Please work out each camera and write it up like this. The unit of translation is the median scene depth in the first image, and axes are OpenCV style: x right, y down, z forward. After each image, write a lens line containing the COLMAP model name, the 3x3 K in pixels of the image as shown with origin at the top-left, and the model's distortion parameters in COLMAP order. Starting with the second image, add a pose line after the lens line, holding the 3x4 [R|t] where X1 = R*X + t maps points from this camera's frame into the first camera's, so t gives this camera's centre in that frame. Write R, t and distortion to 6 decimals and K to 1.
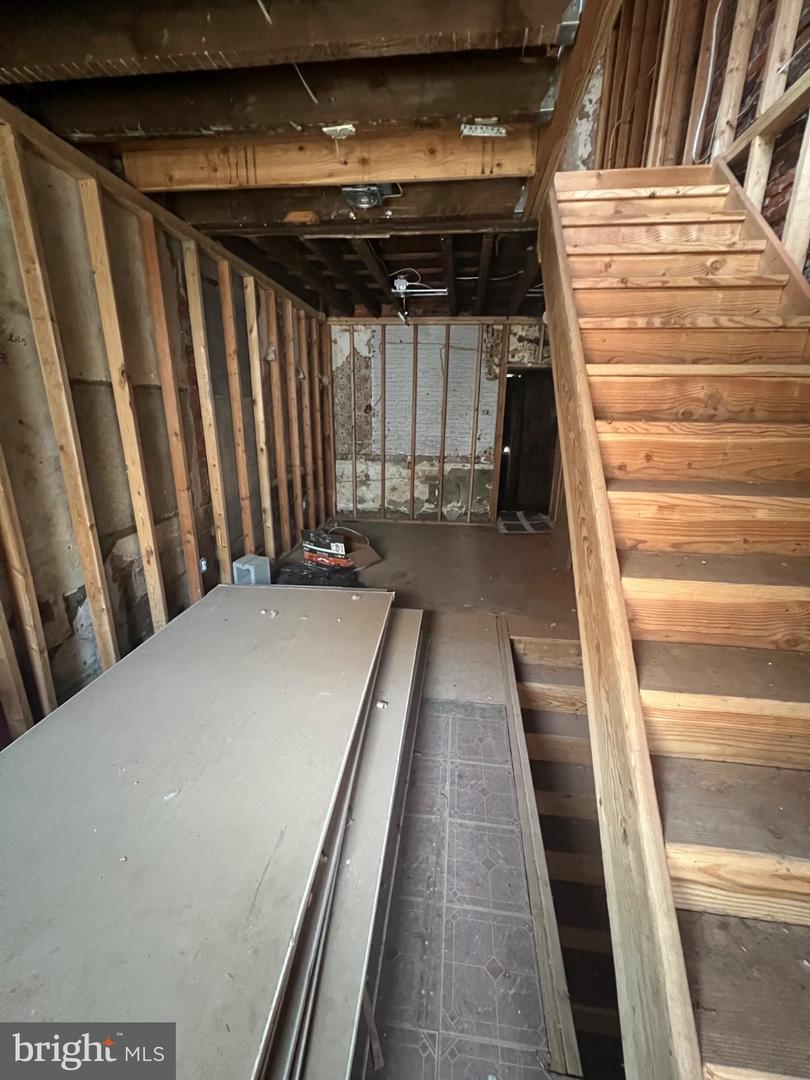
lens RADIAL K [[433.5, 0, 402.6], [0, 433.5, 539.2], [0, 0, 1]] dist [-0.003300, 0.000672]
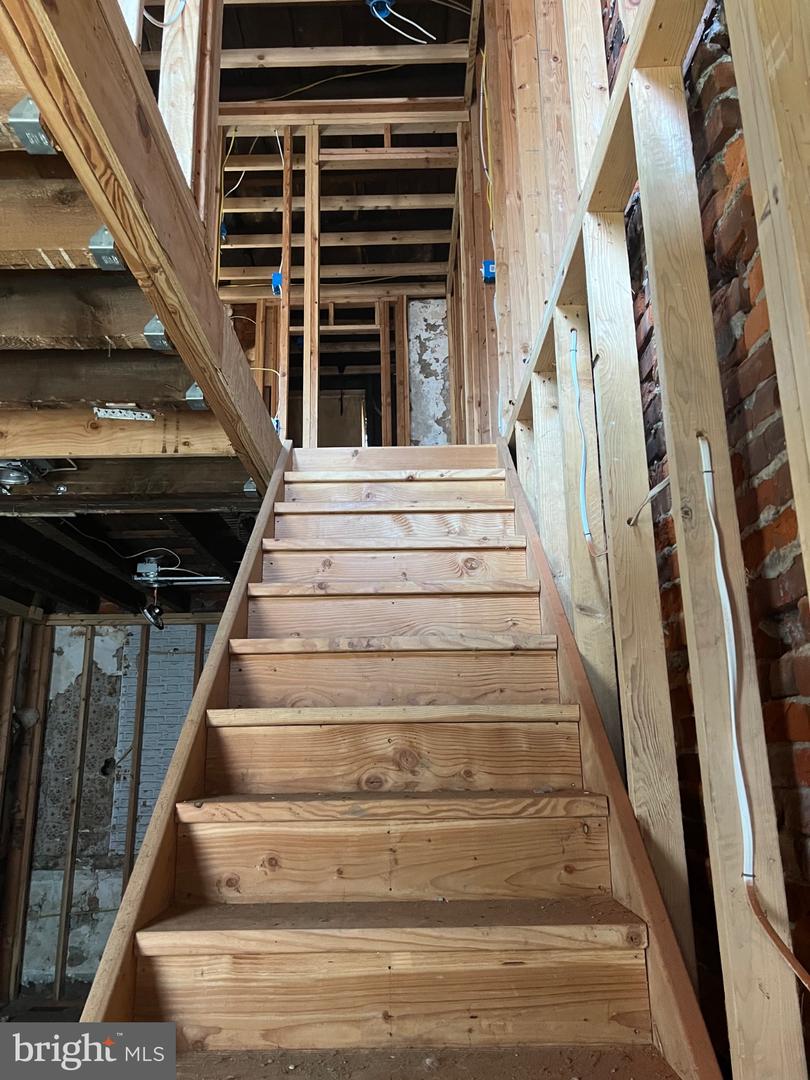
lens RADIAL K [[816.5, 0, 405.7], [0, 816.5, 539.6], [0, 0, 1]] dist [0.060284, -0.071510]
pose [[0.992758, 0.004315, 0.120052, 0.416214], [0.058421, 0.855878, -0.513868, 0.016164], [-0.104967, 0.517160, 0.849428, -0.140356]]
